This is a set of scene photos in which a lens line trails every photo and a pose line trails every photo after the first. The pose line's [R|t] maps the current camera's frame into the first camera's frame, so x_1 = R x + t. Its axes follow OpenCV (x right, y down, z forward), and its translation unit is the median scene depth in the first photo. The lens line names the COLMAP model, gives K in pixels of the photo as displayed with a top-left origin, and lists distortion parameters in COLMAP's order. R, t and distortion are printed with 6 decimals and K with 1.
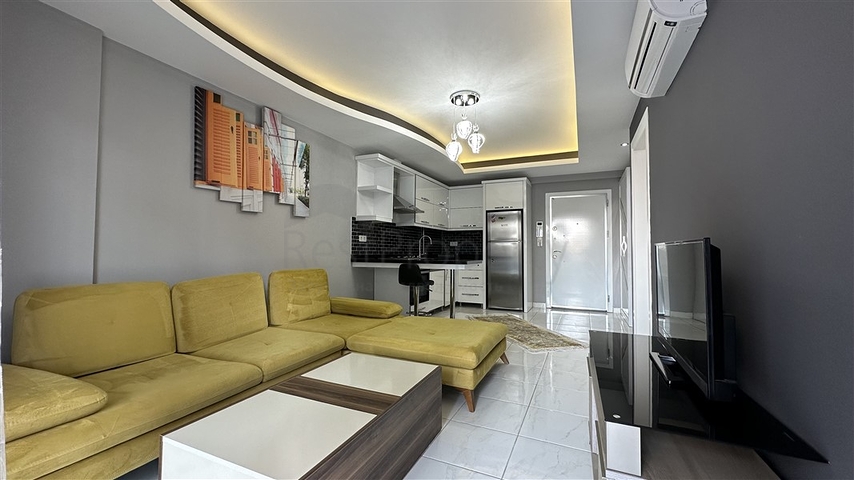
lens RADIAL K [[340.1, 0, 427.0], [0, 340.1, 240.0], [0, 0, 1]] dist [0.000655, 0.000101]
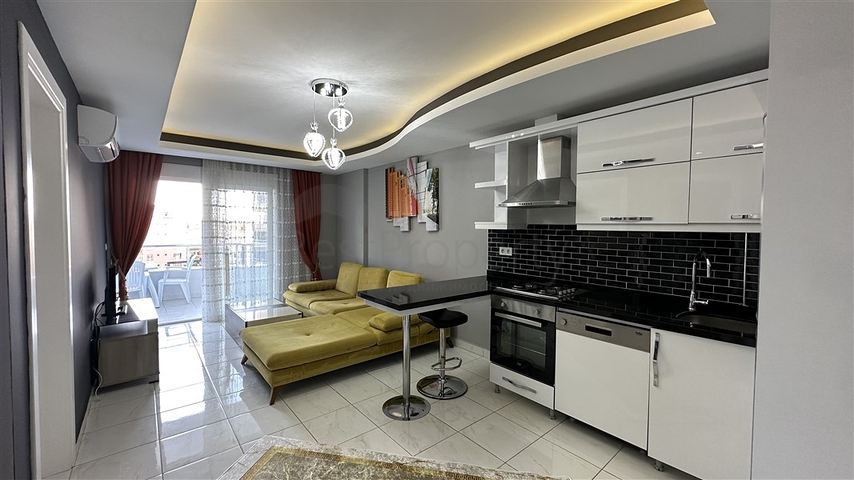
lens RADIAL K [[340.1, 0, 427.0], [0, 340.1, 240.0], [0, 0, 1]] dist [0.000655, 0.000101]
pose [[-0.422164, 0.025804, -0.906152, 0.578618], [0.016834, 0.999646, 0.020624, -0.048731], [0.906363, -0.006547, -0.422449, 1.183262]]
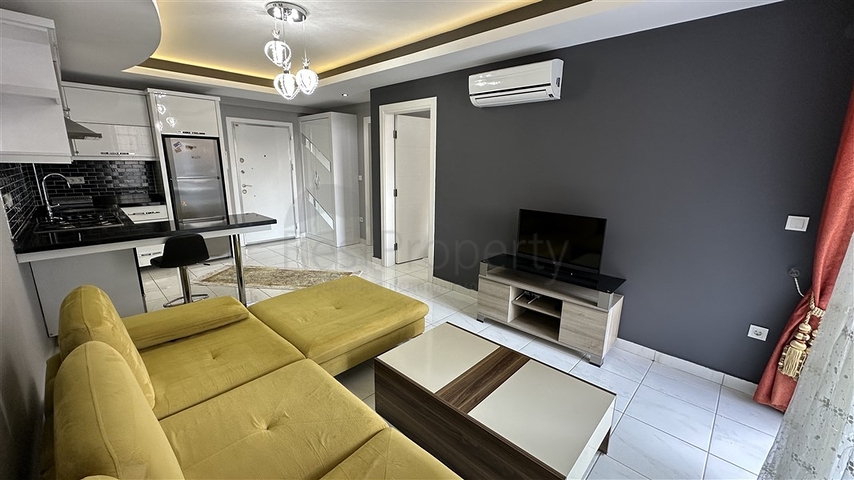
lens RADIAL K [[340.1, 0, 427.0], [0, 340.1, 240.0], [0, 0, 1]] dist [0.000655, 0.000101]
pose [[0.326475, -0.214656, 0.920509, -0.457487], [-0.044468, 0.969305, 0.241806, -0.092060], [-0.944159, -0.119877, 0.306909, 0.313256]]
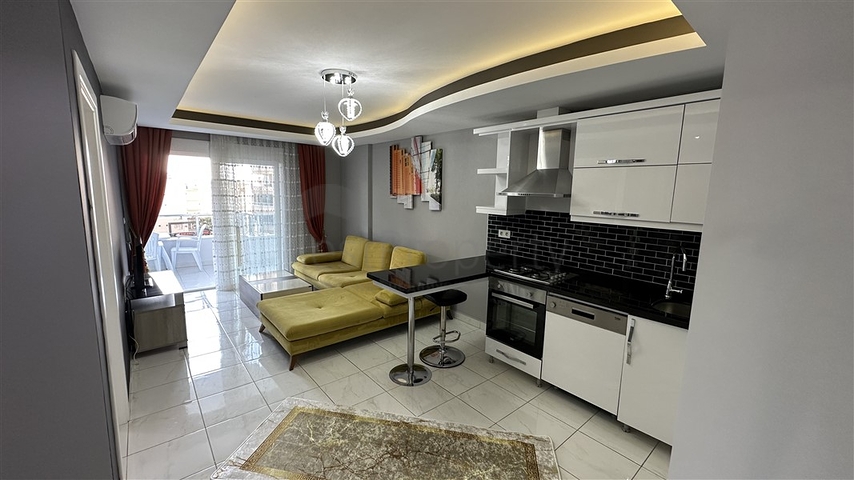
lens RADIAL K [[340.1, 0, 427.0], [0, 340.1, 240.0], [0, 0, 1]] dist [0.000655, 0.000101]
pose [[-0.423549, 0.113176, -0.898775, 0.622392], [0.000442, 0.992190, 0.124731, -0.091747], [0.905873, 0.052433, -0.420292, 1.195551]]
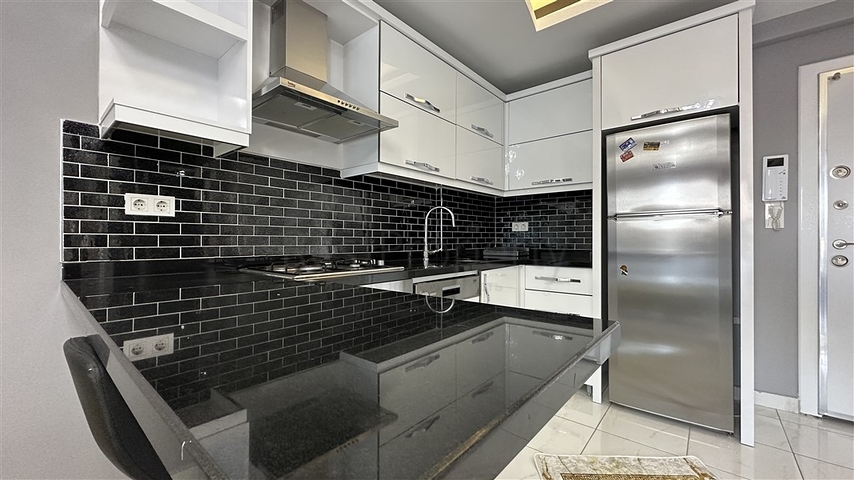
lens RADIAL K [[340.1, 0, 427.0], [0, 340.1, 240.0], [0, 0, 1]] dist [0.000655, 0.000101]
pose [[0.964246, -0.004576, -0.264968, 0.118511], [0.013335, 0.999422, 0.031267, 0.019645], [0.264672, -0.033682, 0.963750, 0.796552]]
